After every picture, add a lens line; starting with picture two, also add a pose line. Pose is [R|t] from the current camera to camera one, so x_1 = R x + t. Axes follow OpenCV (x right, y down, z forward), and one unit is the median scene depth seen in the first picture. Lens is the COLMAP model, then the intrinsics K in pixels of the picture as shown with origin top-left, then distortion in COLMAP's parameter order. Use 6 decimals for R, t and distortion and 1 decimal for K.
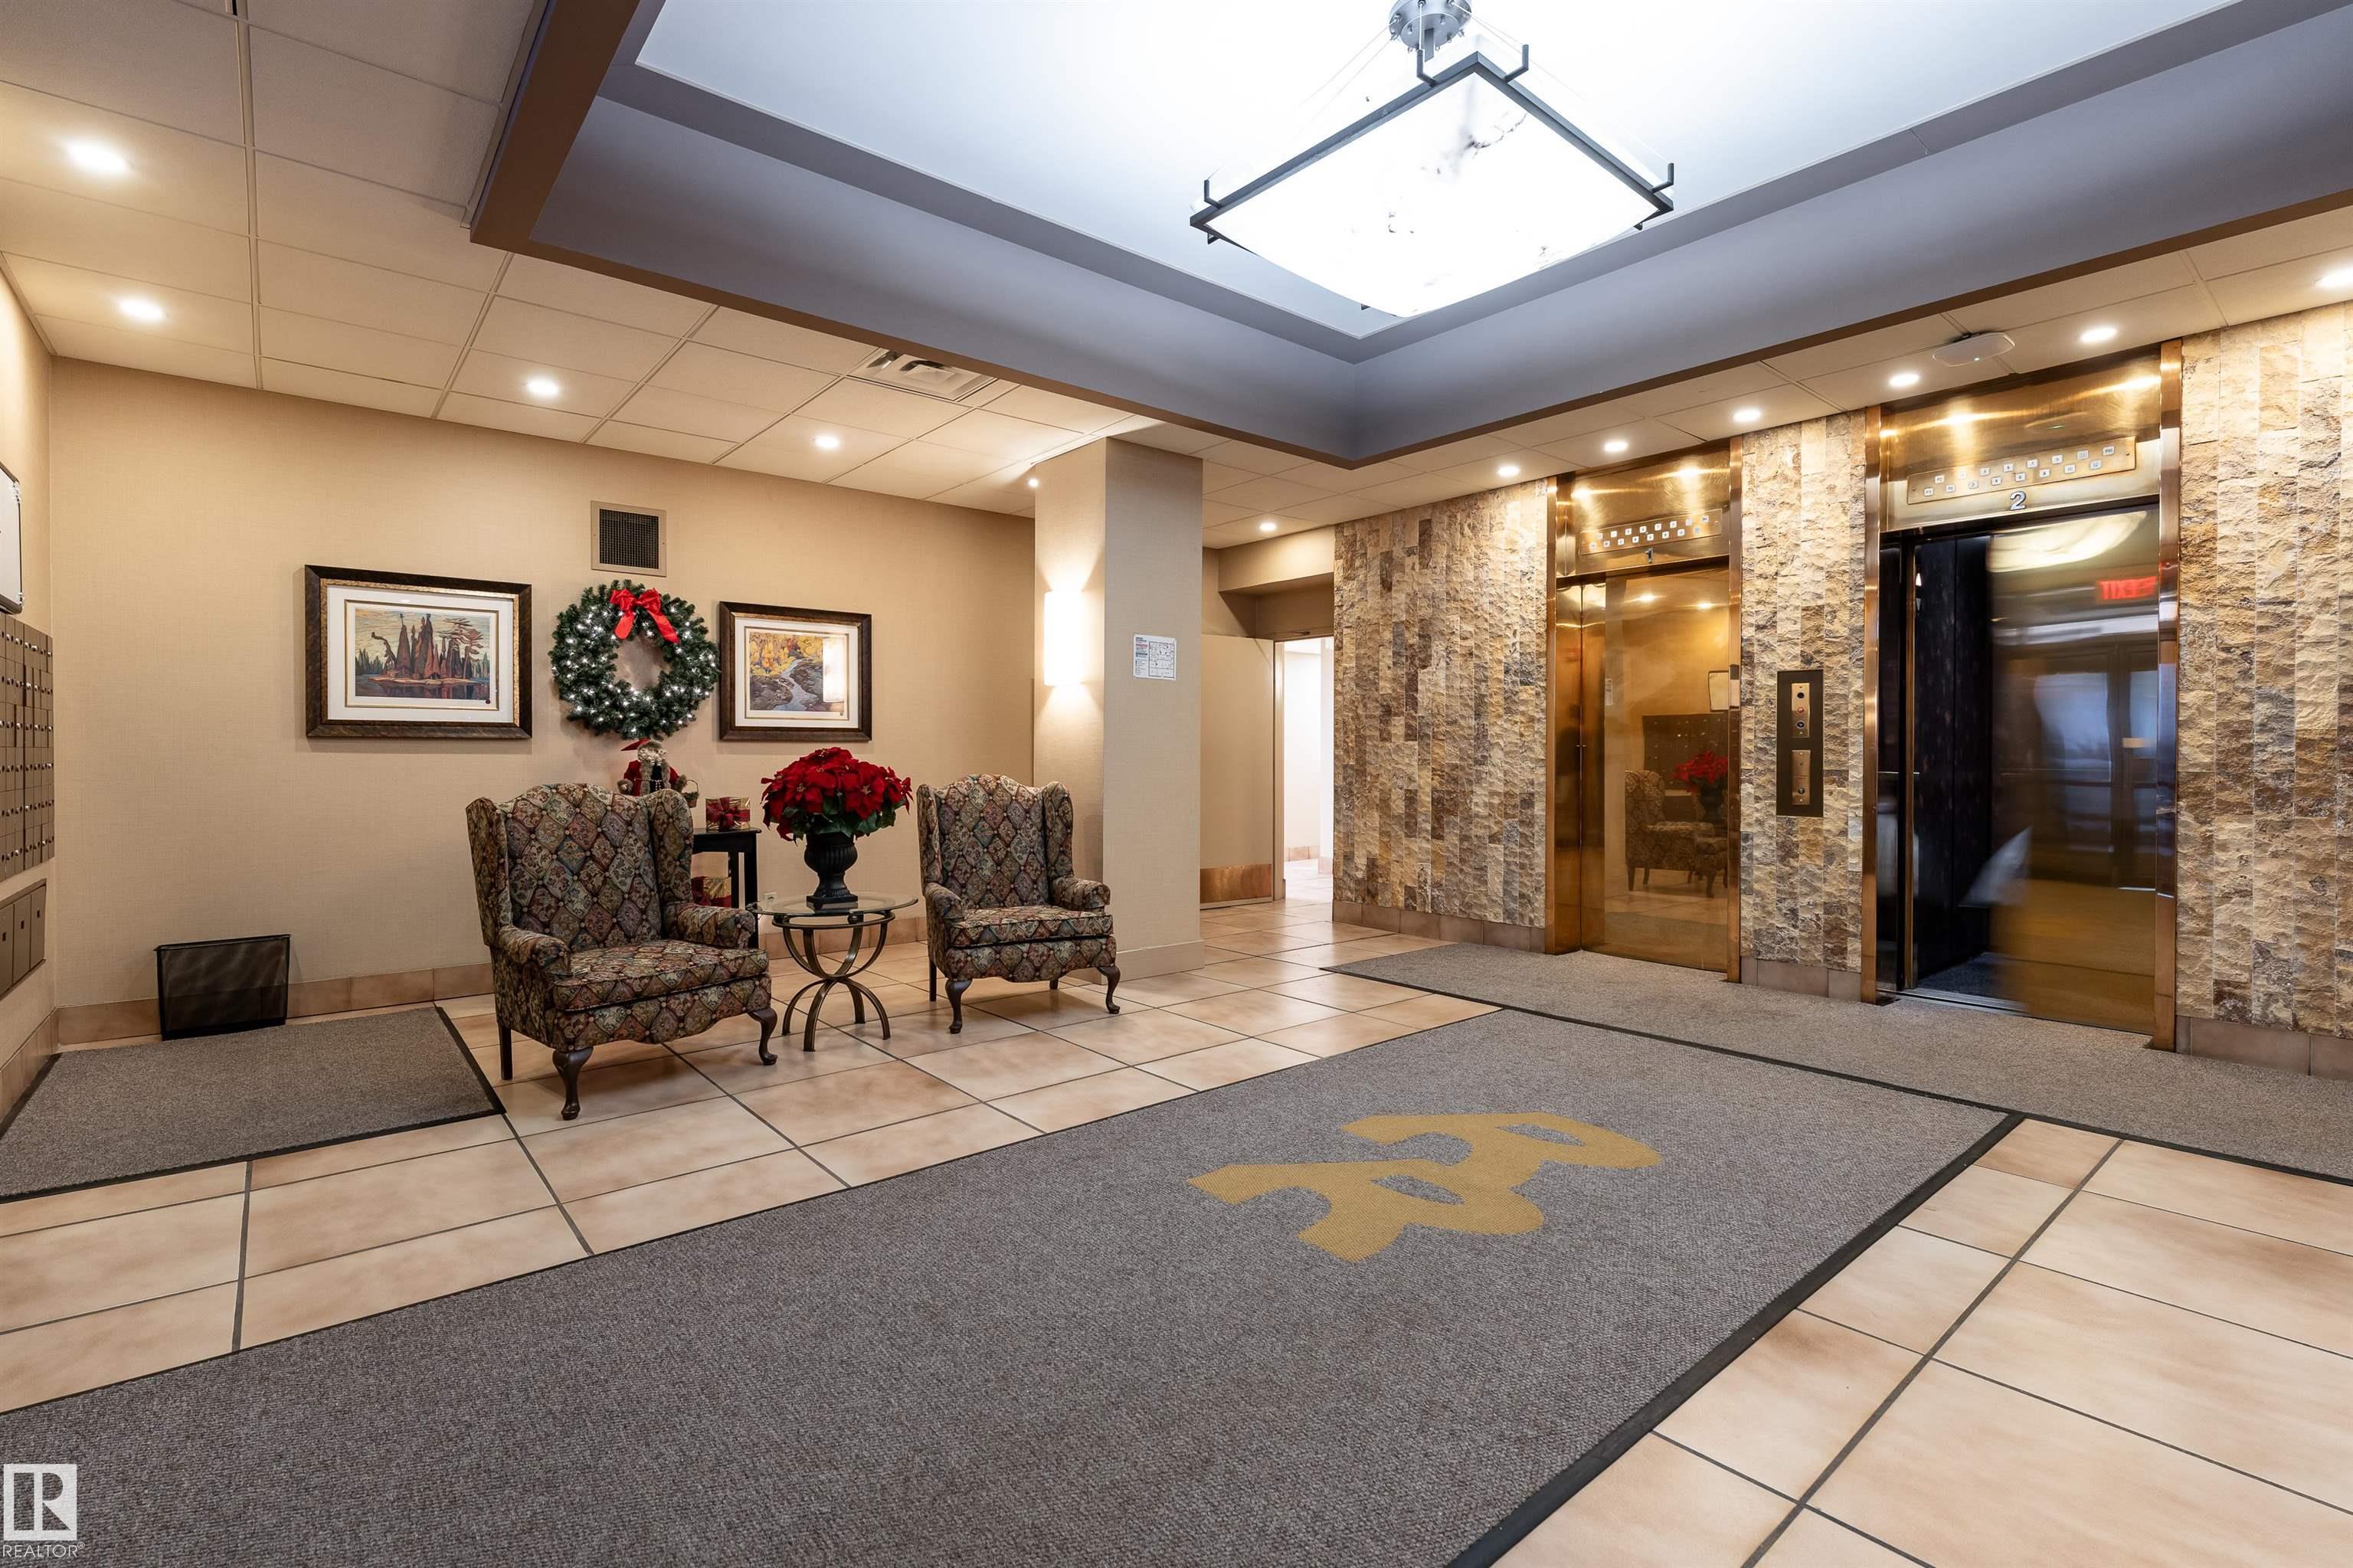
lens RADIAL K [[1056.1, 0, 1166.3], [0, 1056.1, 757.9], [0, 0, 1]] dist [0.000615, -0.000281]
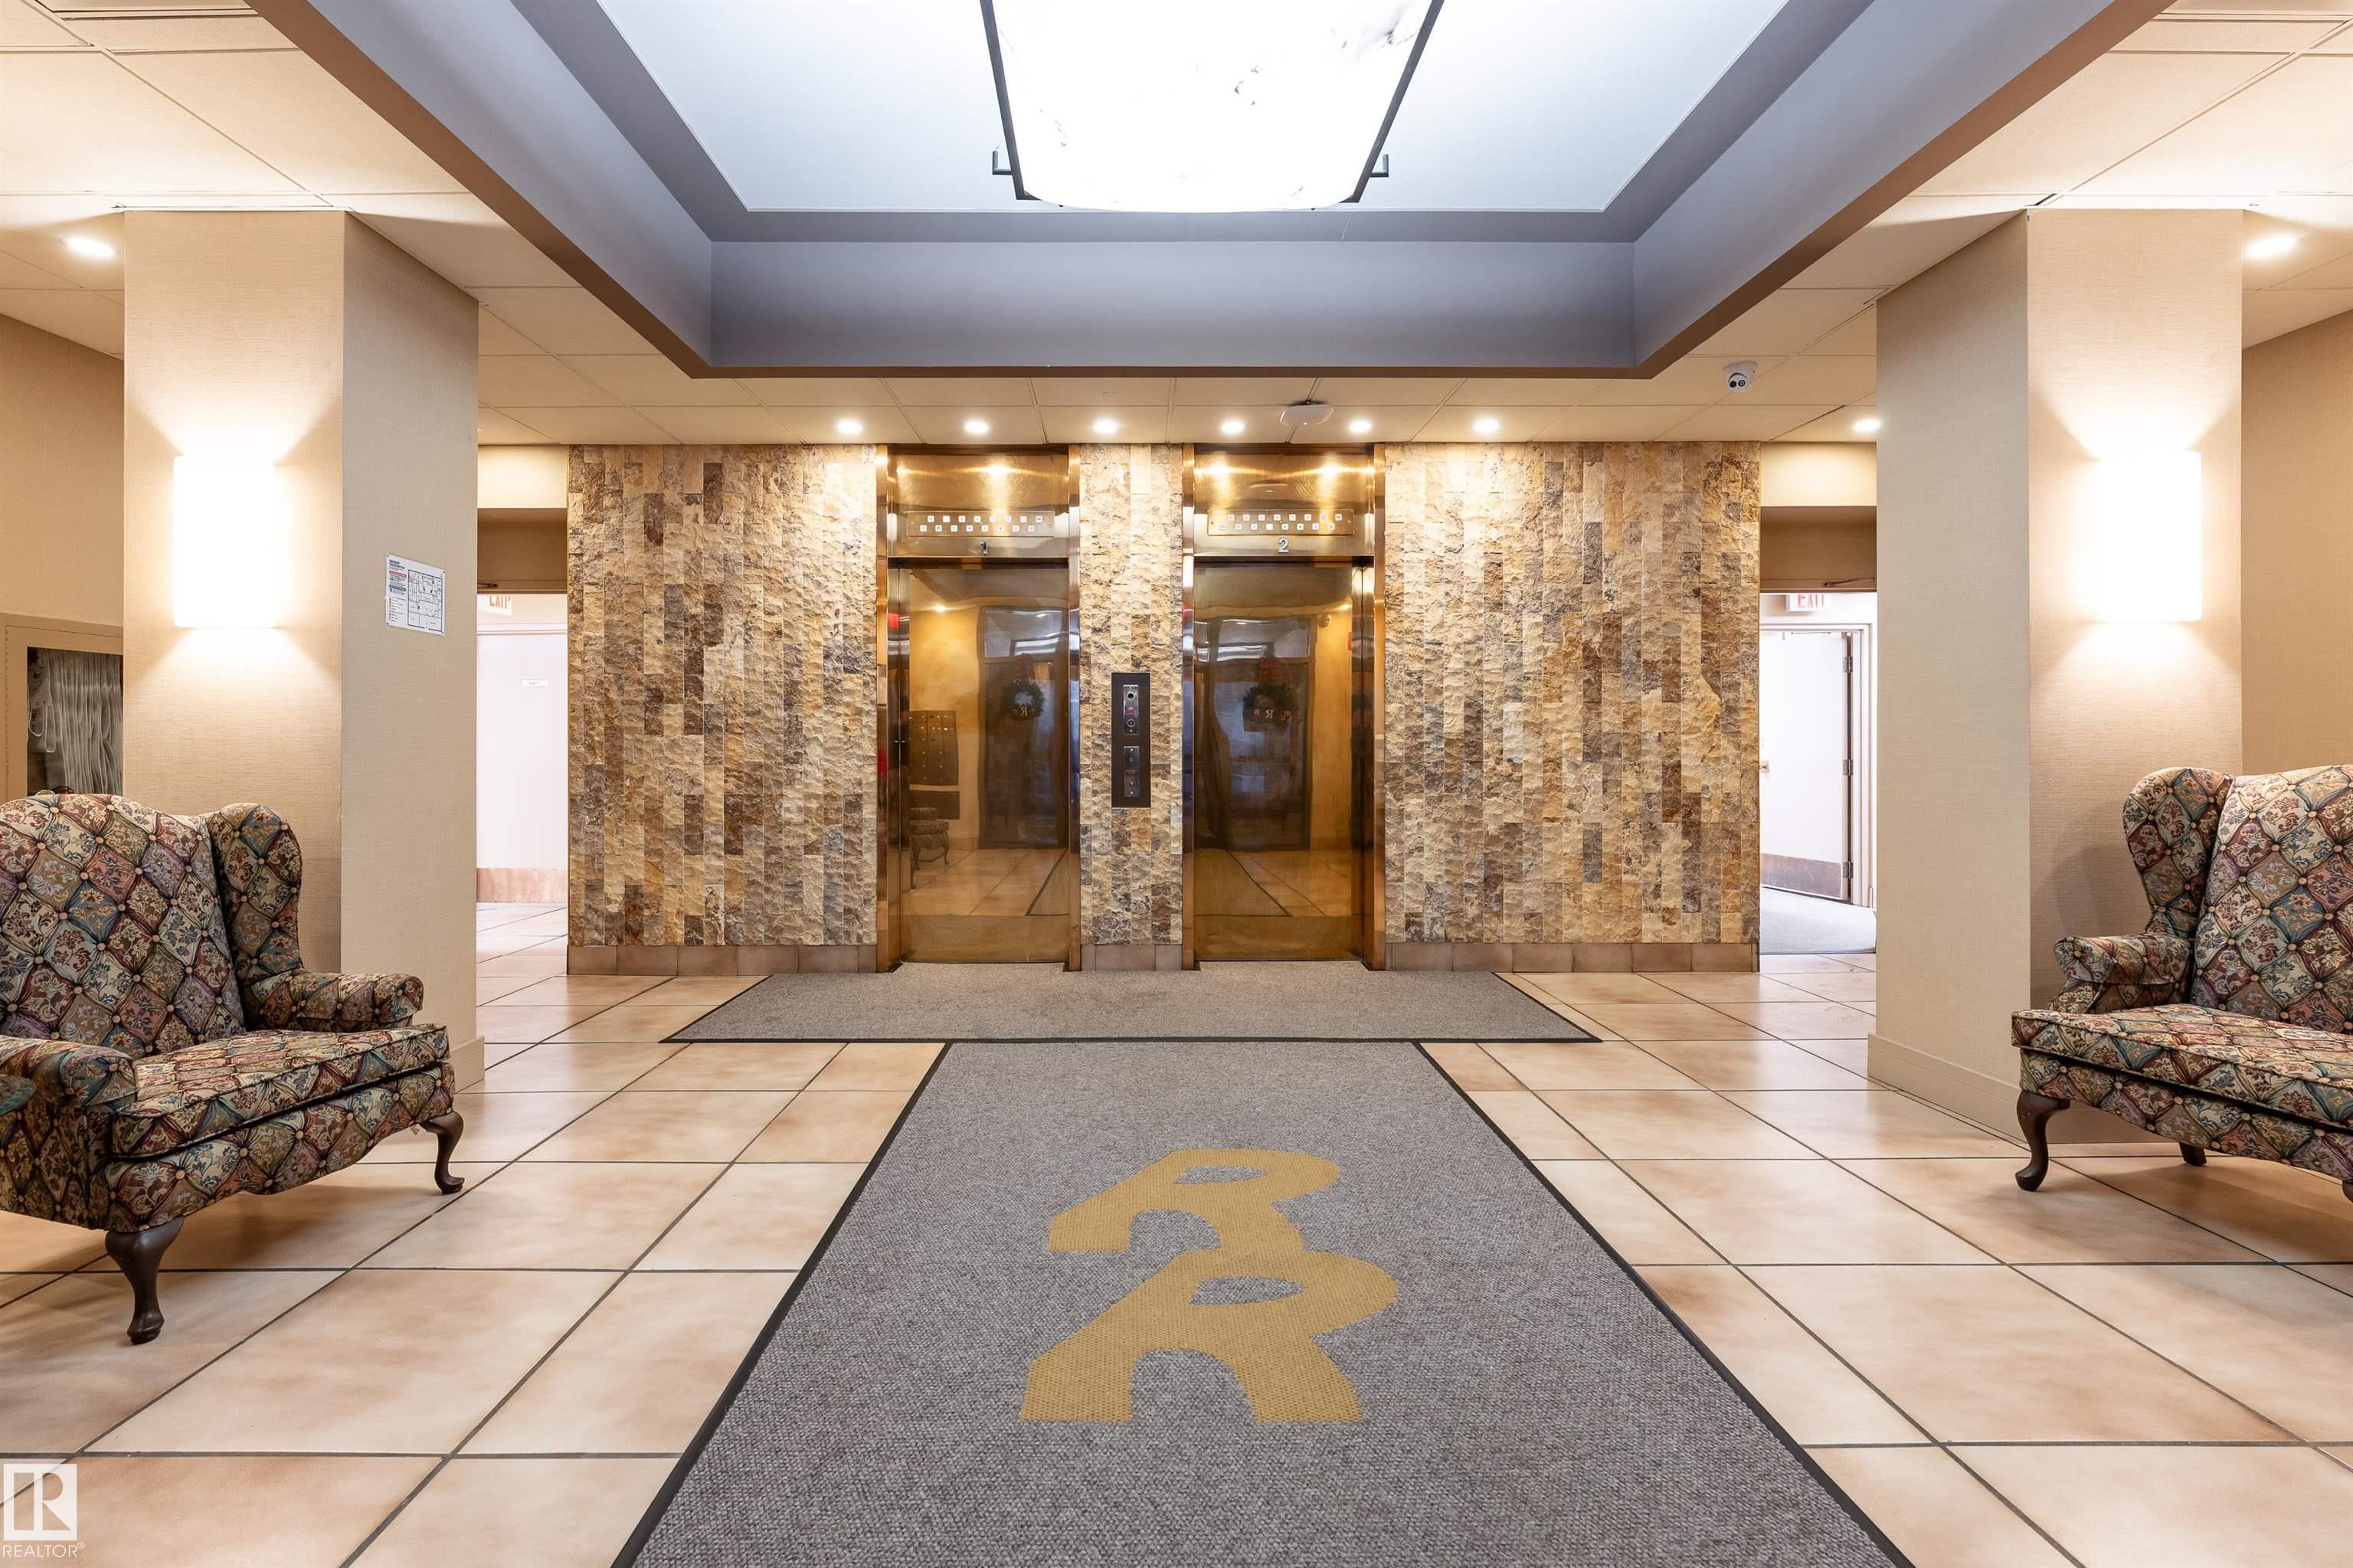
lens RADIAL K [[1072.8, 0, 1125.3], [0, 1072.8, 748.4], [0, 0, 1]] dist [0.001548, -0.000232]
pose [[0.639738, -0.000855, 0.768593, -0.251284], [0.004644, 0.999985, -0.002753, -0.002339], [-0.768579, 0.005331, 0.639732, 0.303209]]
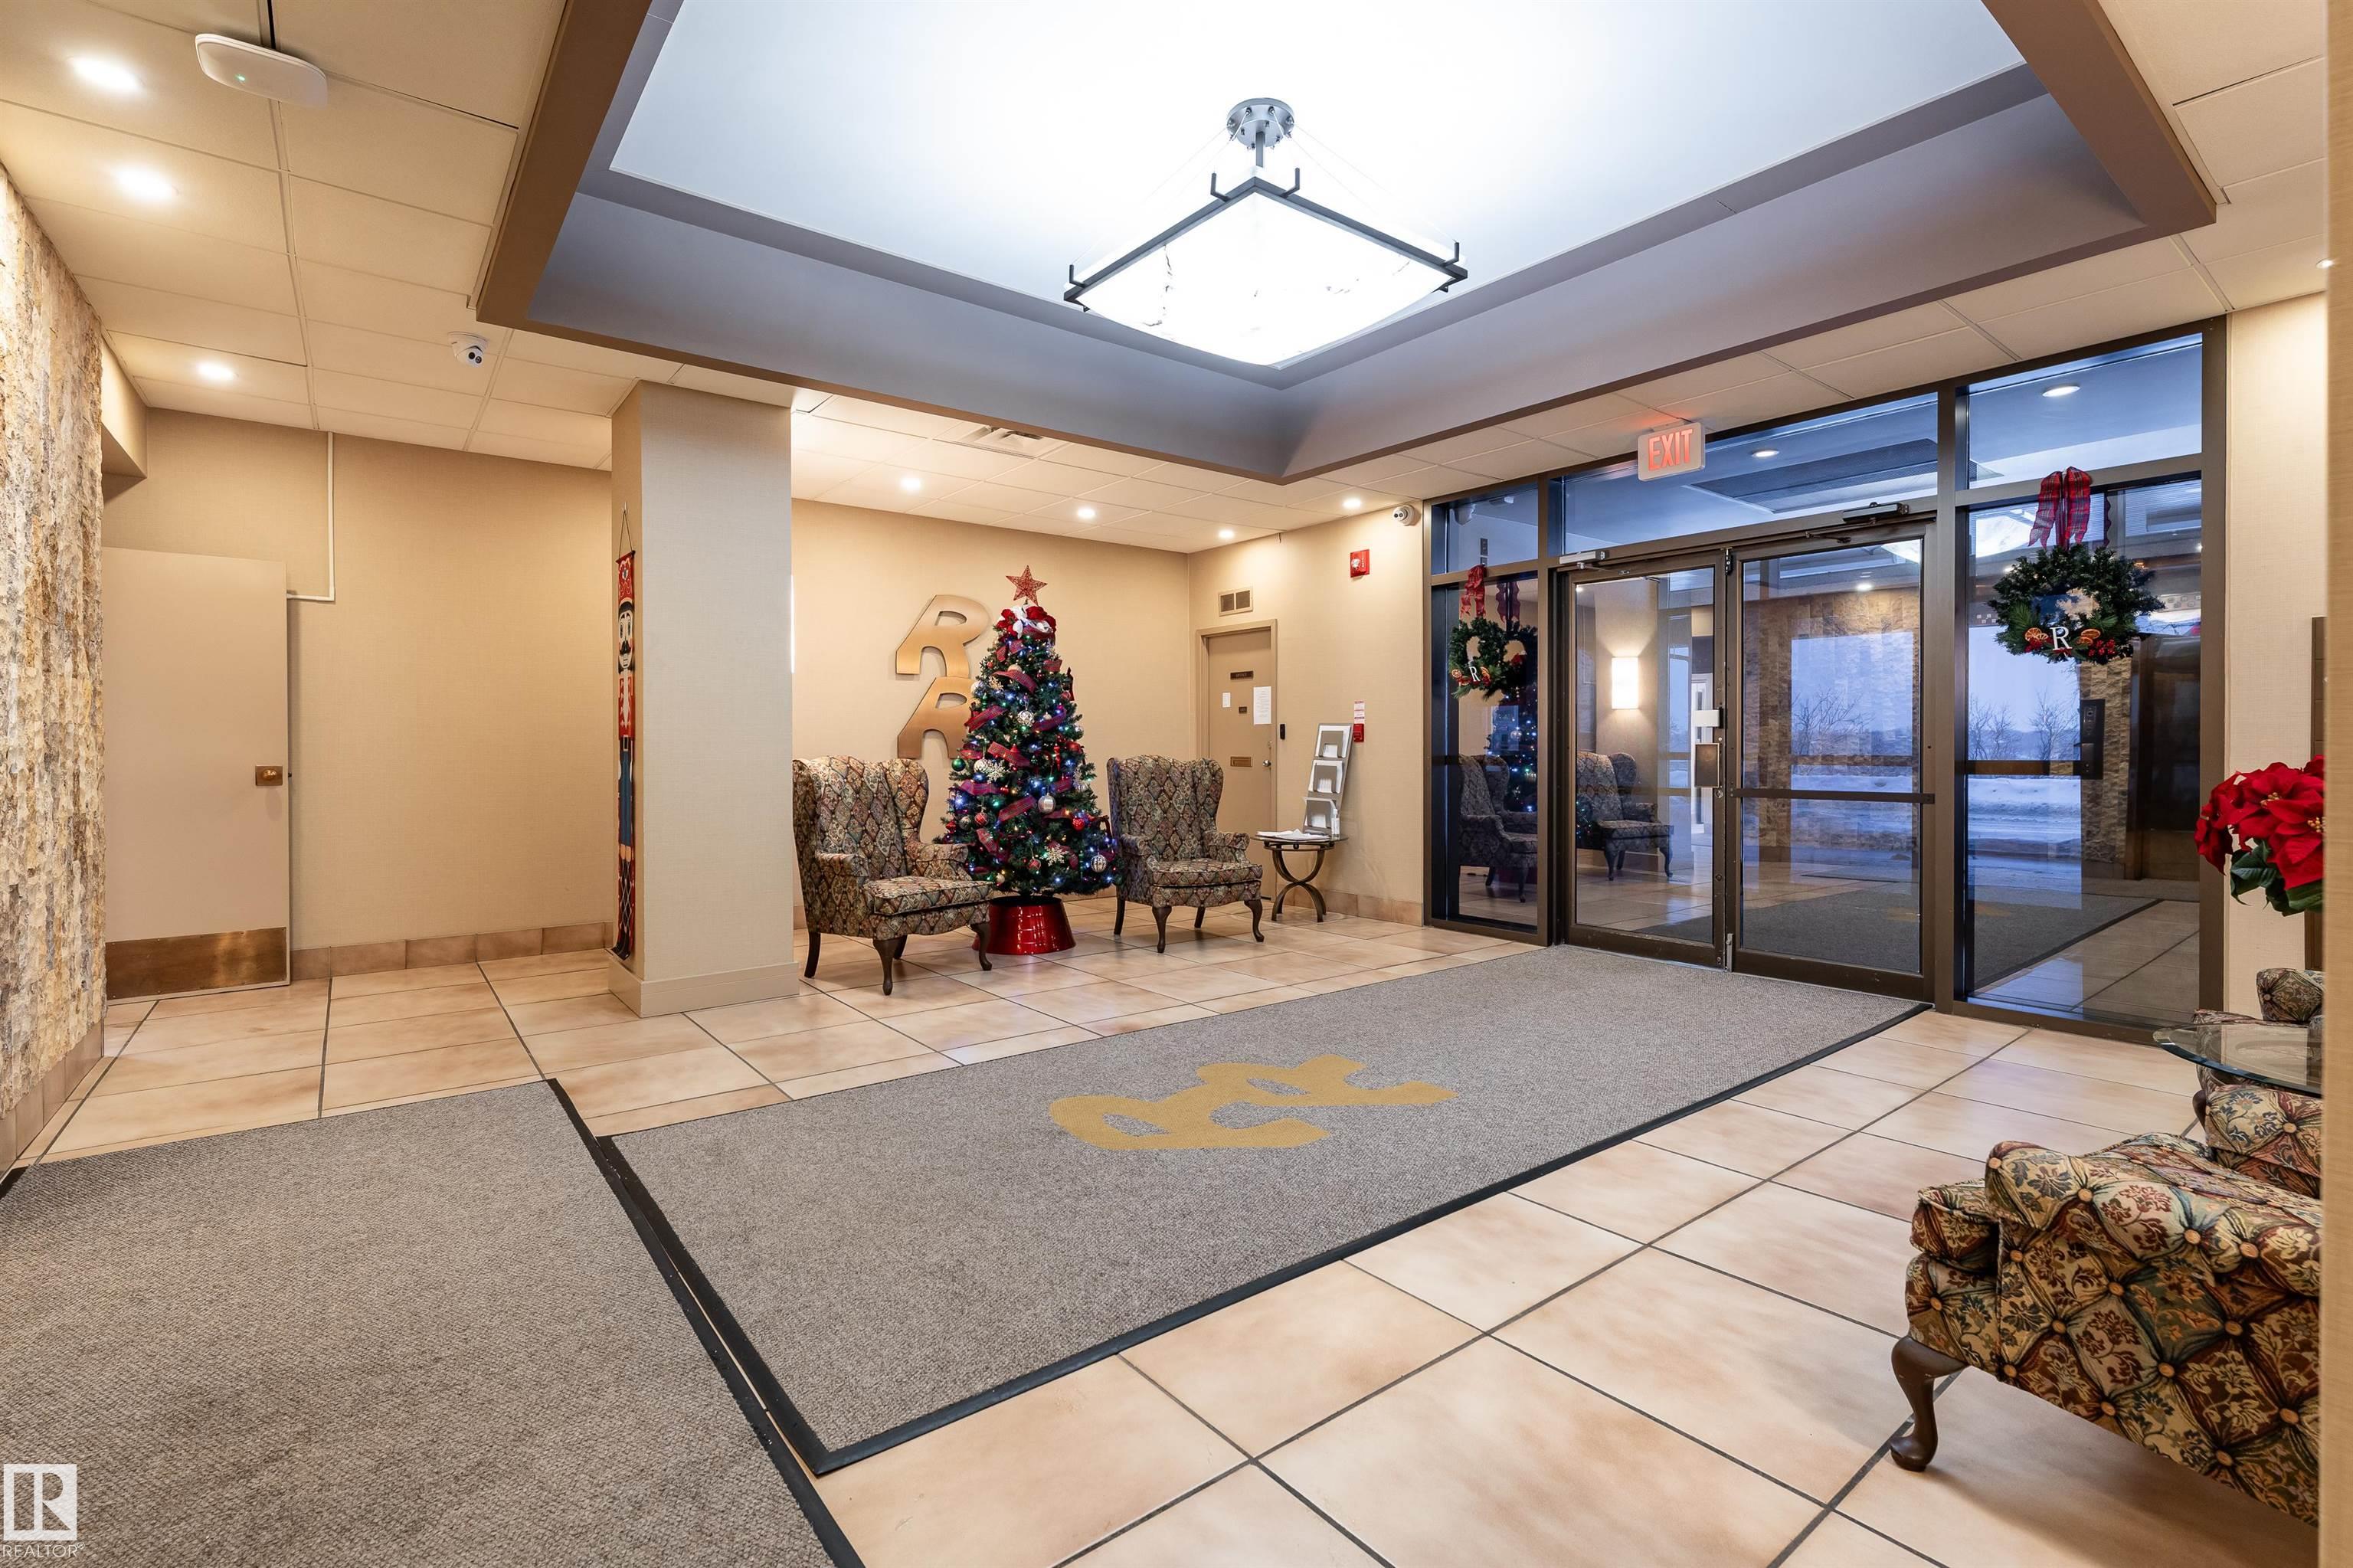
lens RADIAL K [[1056.1, 0, 1166.3], [0, 1056.1, 757.9], [0, 0, 1]] dist [0.000615, -0.000281]
pose [[-0.999414, 0.000389, 0.034239, 0.182661], [0.000877, 0.999898, 0.014243, -0.007882], [-0.034230, 0.014264, -0.999312, 1.279074]]
